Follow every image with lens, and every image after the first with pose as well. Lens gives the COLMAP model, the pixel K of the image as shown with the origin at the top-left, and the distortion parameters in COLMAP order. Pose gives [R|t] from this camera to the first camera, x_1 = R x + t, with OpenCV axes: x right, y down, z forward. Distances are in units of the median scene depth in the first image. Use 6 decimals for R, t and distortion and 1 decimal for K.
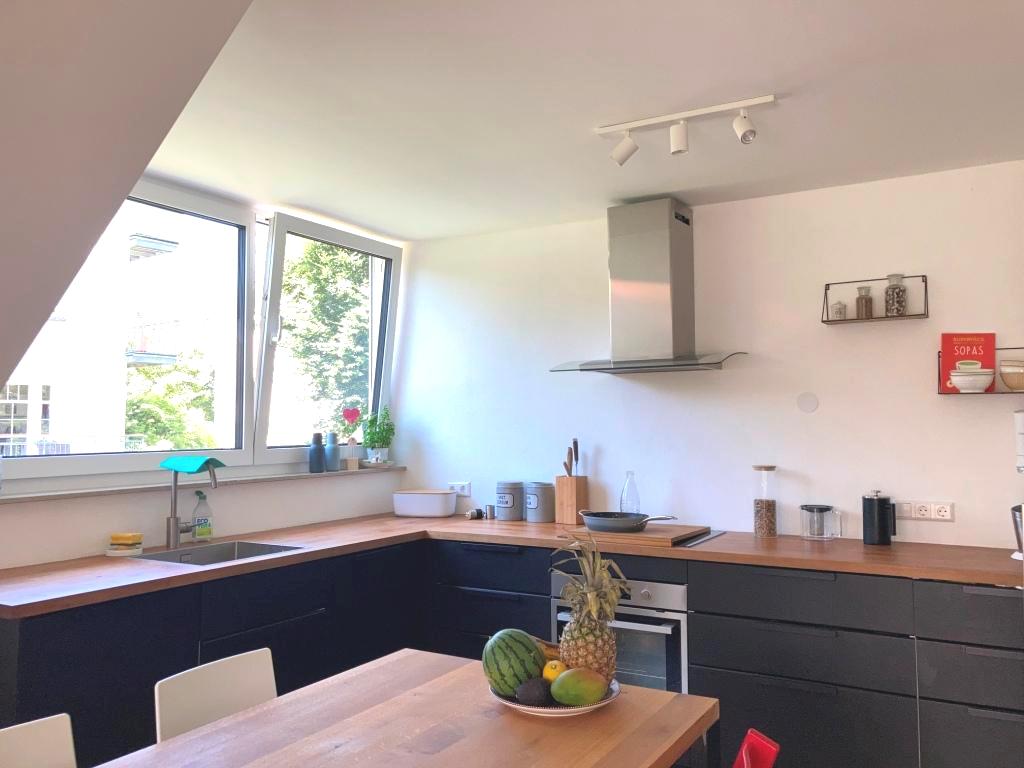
lens RADIAL K [[839.6, 0, 512.0], [0, 839.6, 384.0], [0, 0, 1]] dist [0.009821, -0.000208]
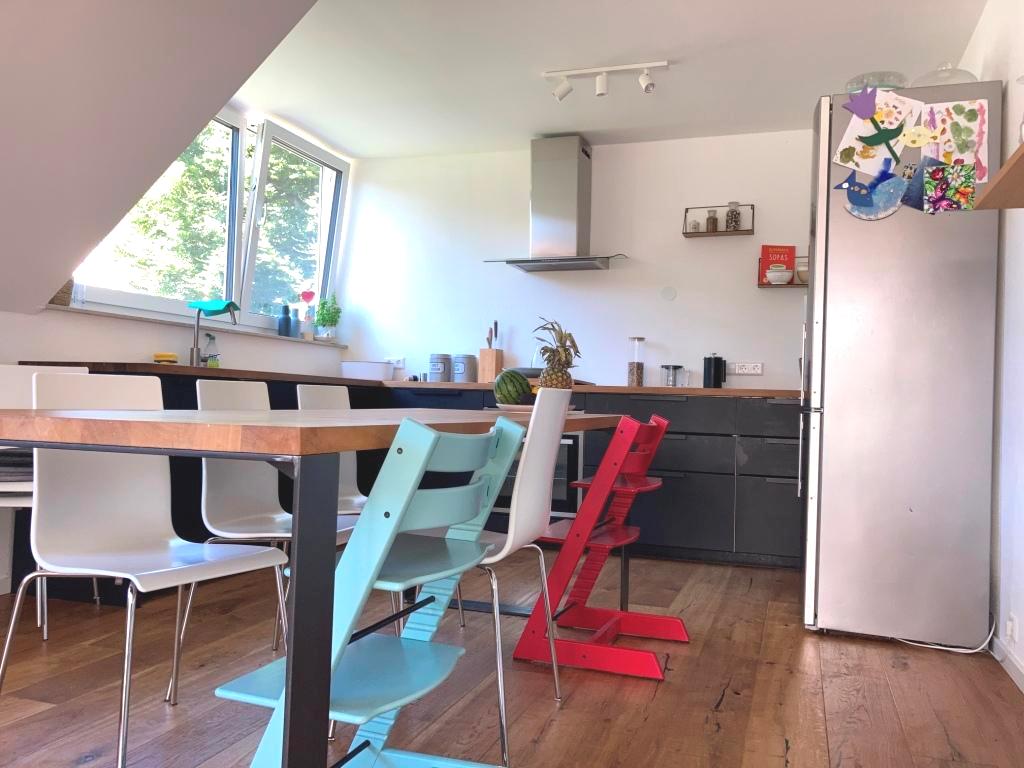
lens RADIAL K [[846.0, 0, 512.0], [0, 846.0, 384.0], [0, 0, 1]] dist [0.156724, -0.567350]
pose [[0.979886, 0.037470, 0.196011, -0.174776], [-0.042628, 0.998845, 0.022157, 0.153778], [-0.194954, -0.030067, 0.980351, -0.335843]]
